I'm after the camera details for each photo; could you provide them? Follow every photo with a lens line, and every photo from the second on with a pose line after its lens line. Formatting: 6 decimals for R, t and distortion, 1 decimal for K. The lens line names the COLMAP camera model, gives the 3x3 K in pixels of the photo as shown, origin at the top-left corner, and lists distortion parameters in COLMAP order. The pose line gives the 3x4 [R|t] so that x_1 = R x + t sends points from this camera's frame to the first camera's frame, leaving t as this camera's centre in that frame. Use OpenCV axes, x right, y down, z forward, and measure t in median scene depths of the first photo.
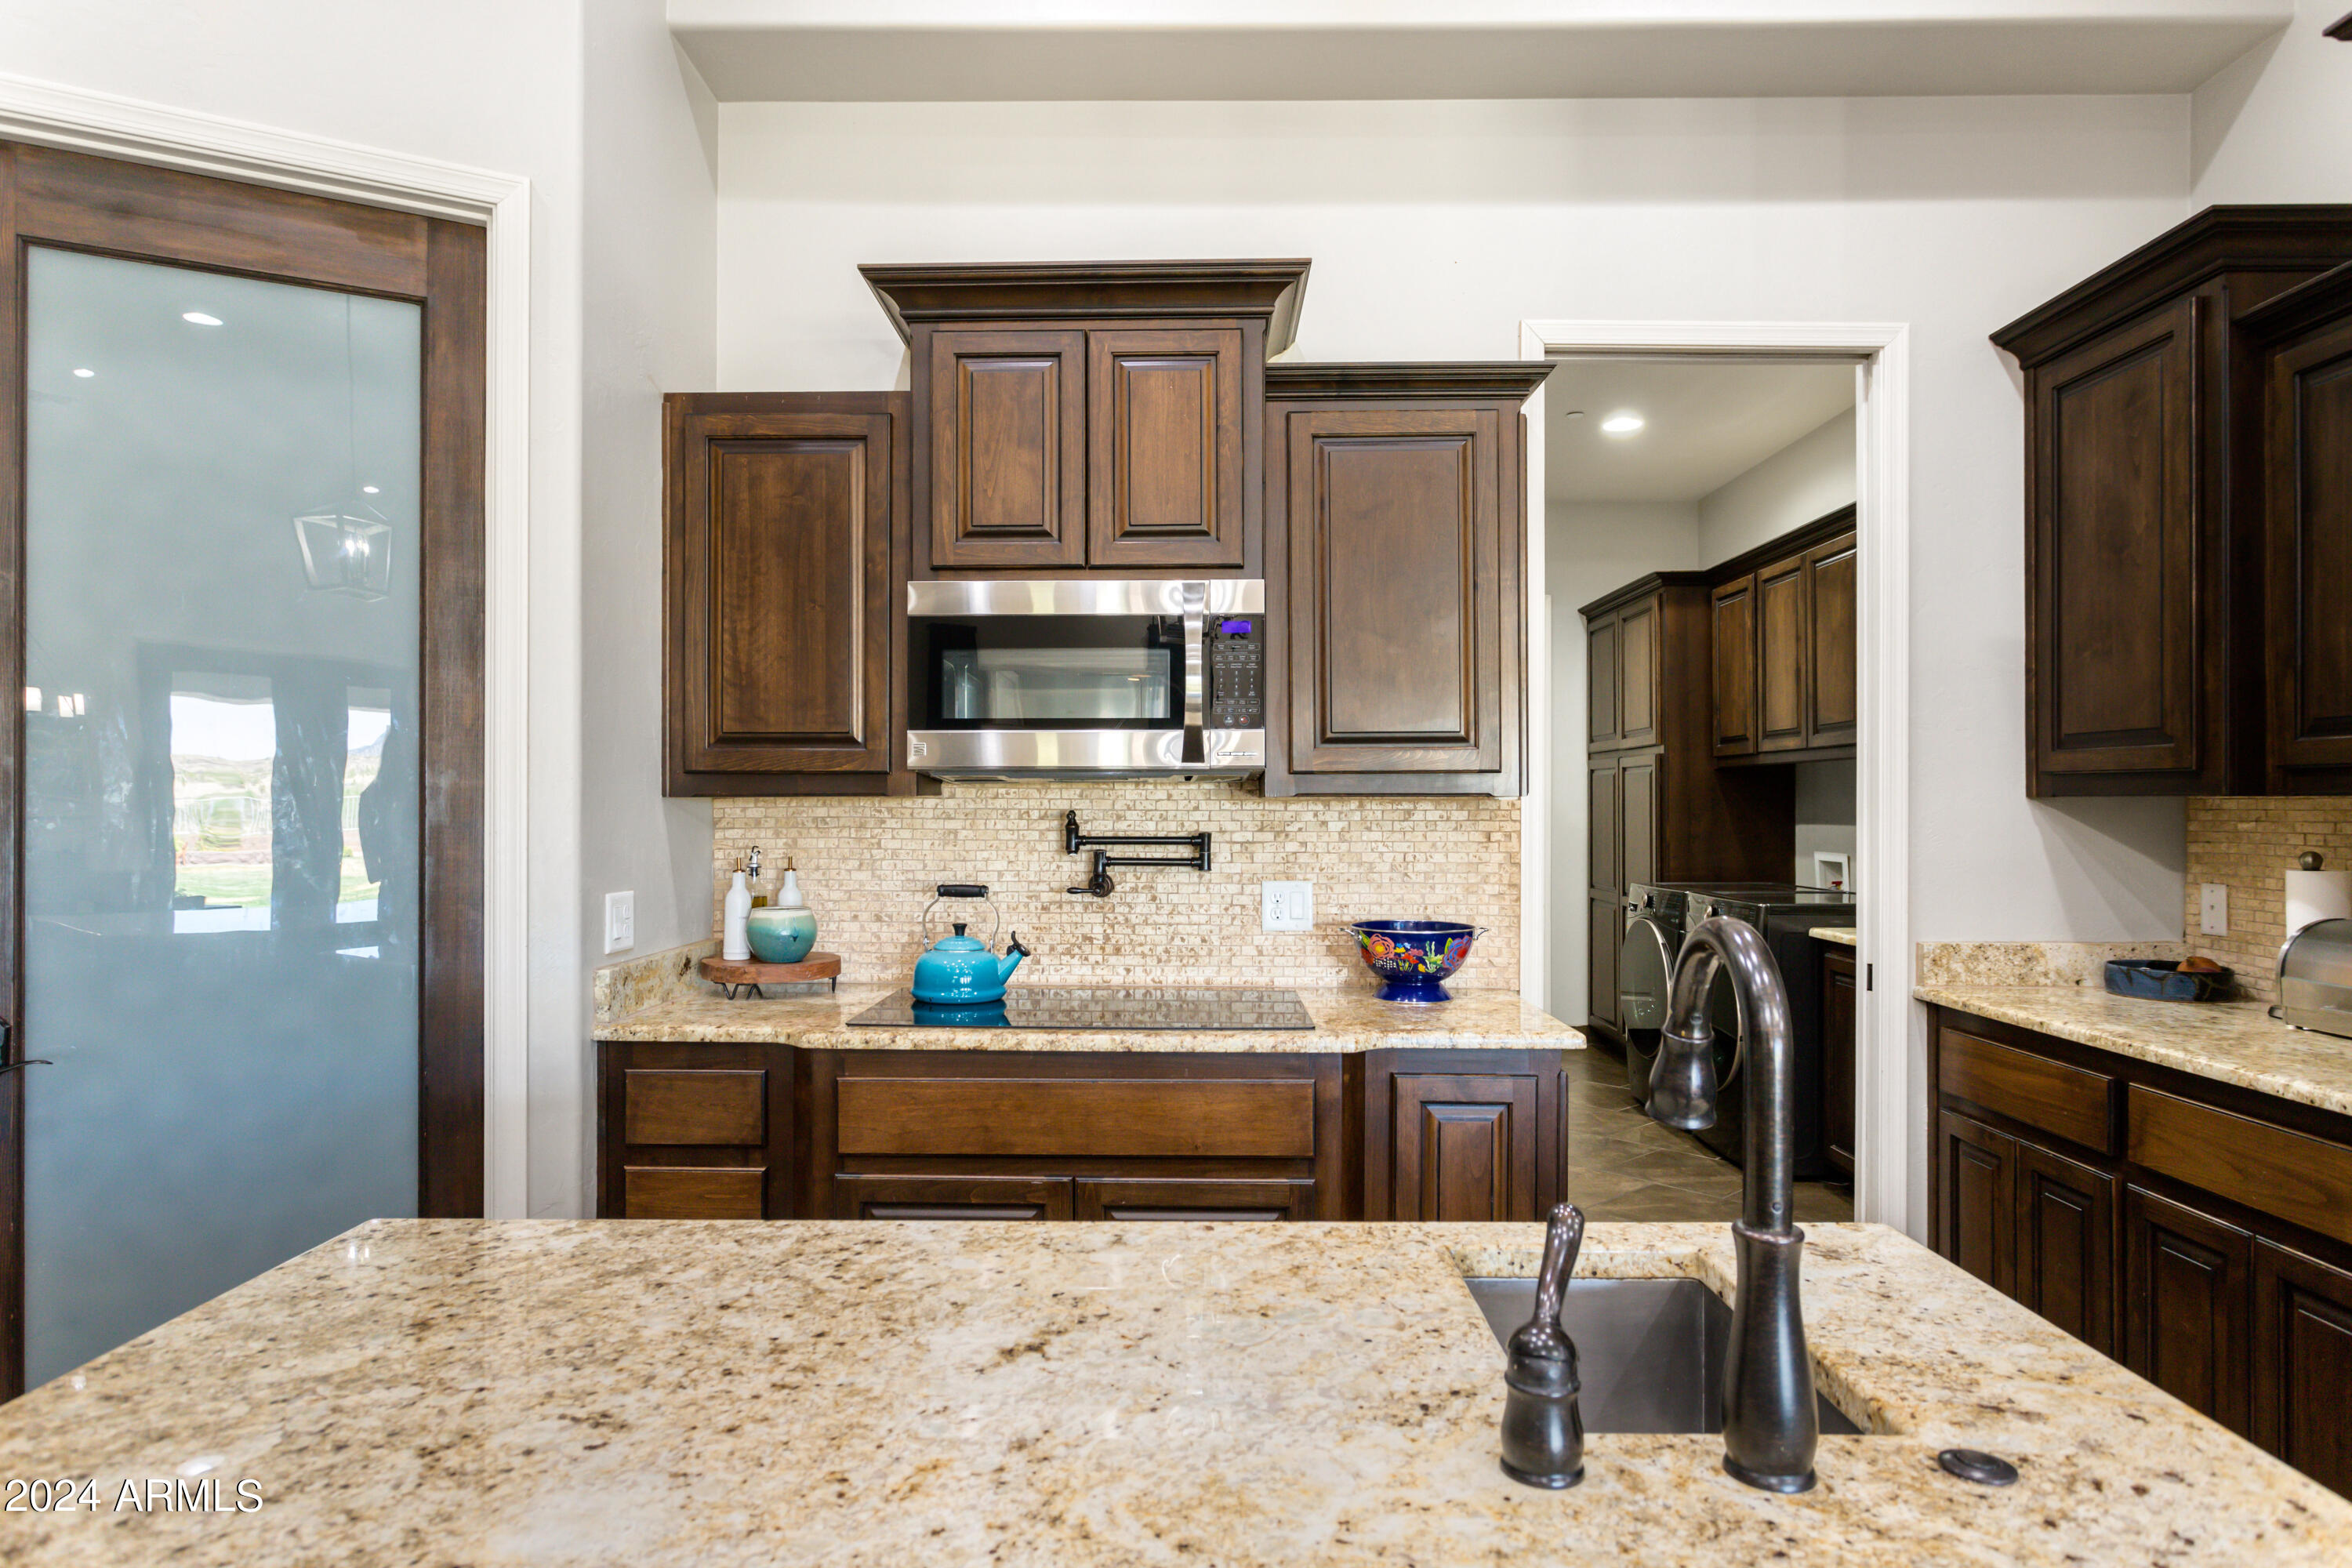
lens RADIAL K [[1345.1, 0, 1168.5], [0, 1345.1, 796.1], [0, 0, 1]] dist [-0.011477, 0.002513]
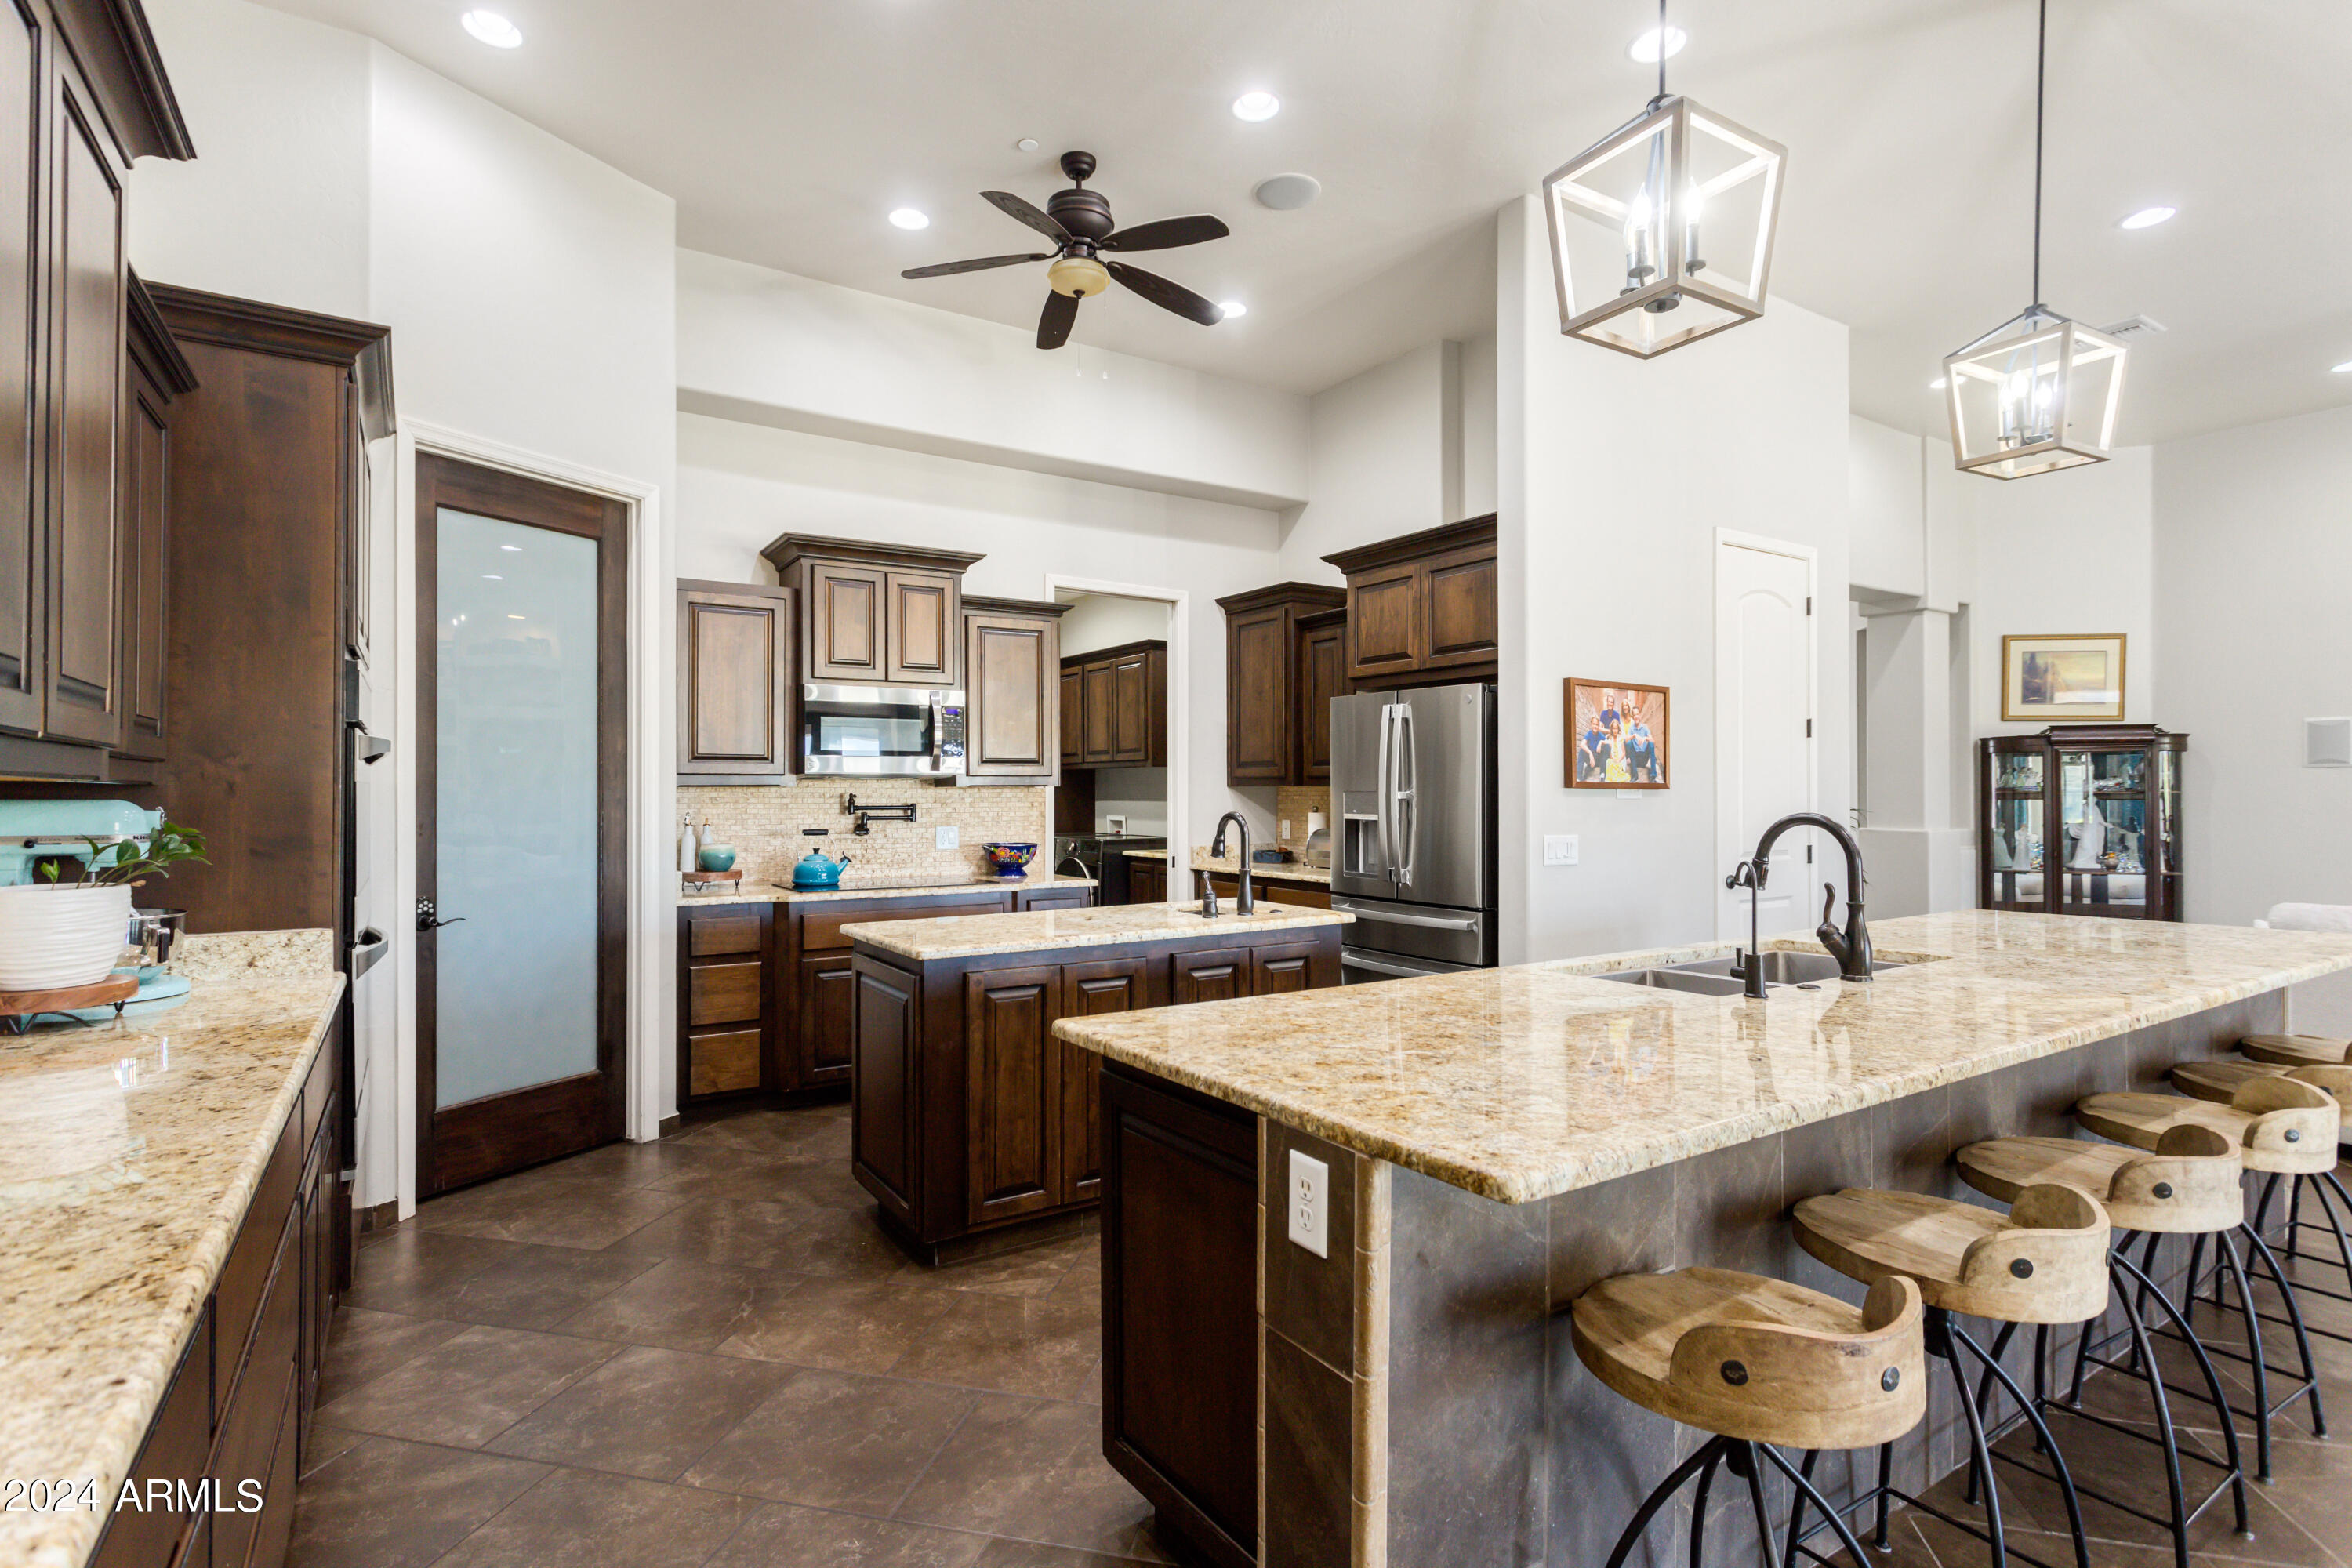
lens RADIAL K [[1115.4, 0, 1185.8], [0, 1115.4, 778.7], [0, 0, 1]] dist [0.008753, -0.000040]
pose [[0.824997, 0.003890, 0.565123, -0.620612], [-0.001187, 0.999986, -0.005150, -0.003372], [-0.565135, 0.003578, 0.824990, -0.697208]]
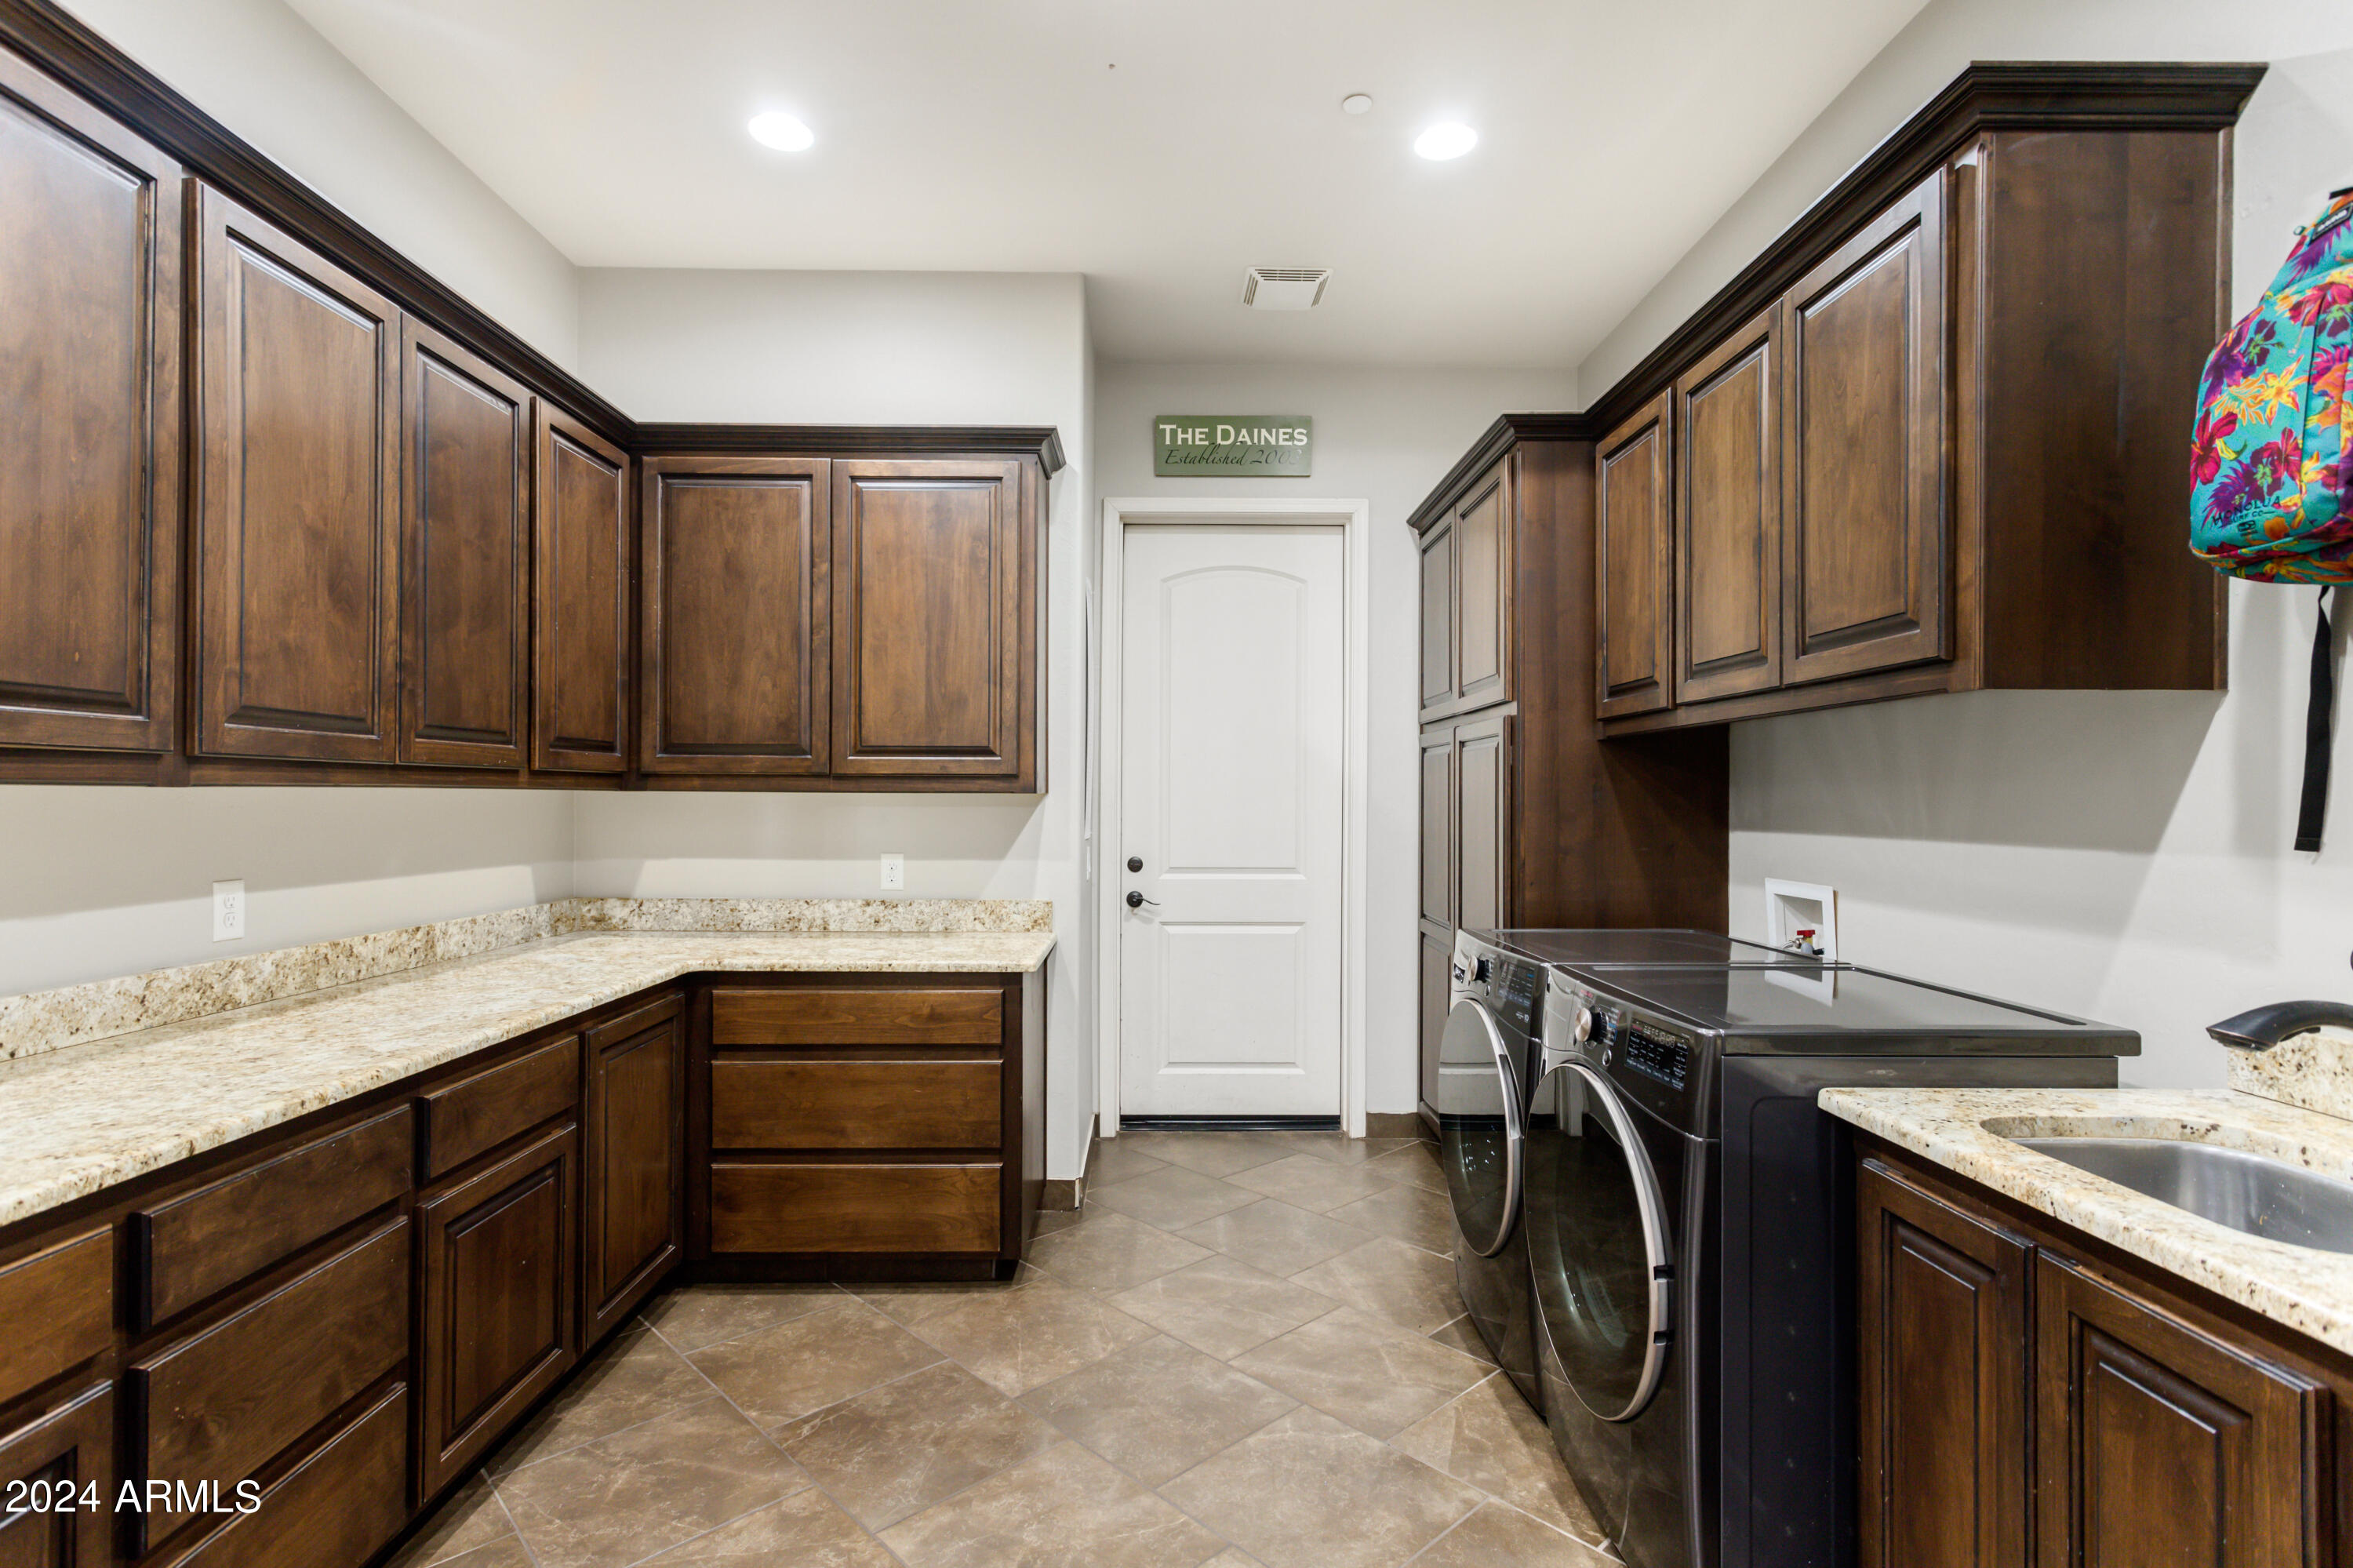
lens RADIAL K [[1162.5, 0, 1176.5], [0, 1162.5, 784.0], [0, 0, 1]] dist [0.013370, -0.000257]
pose [[0.999294, 0.005604, 0.037137, 0.409408], [-0.005382, 0.999967, -0.006077, 0.008763], [-0.037170, 0.005873, 0.999292, 1.002368]]
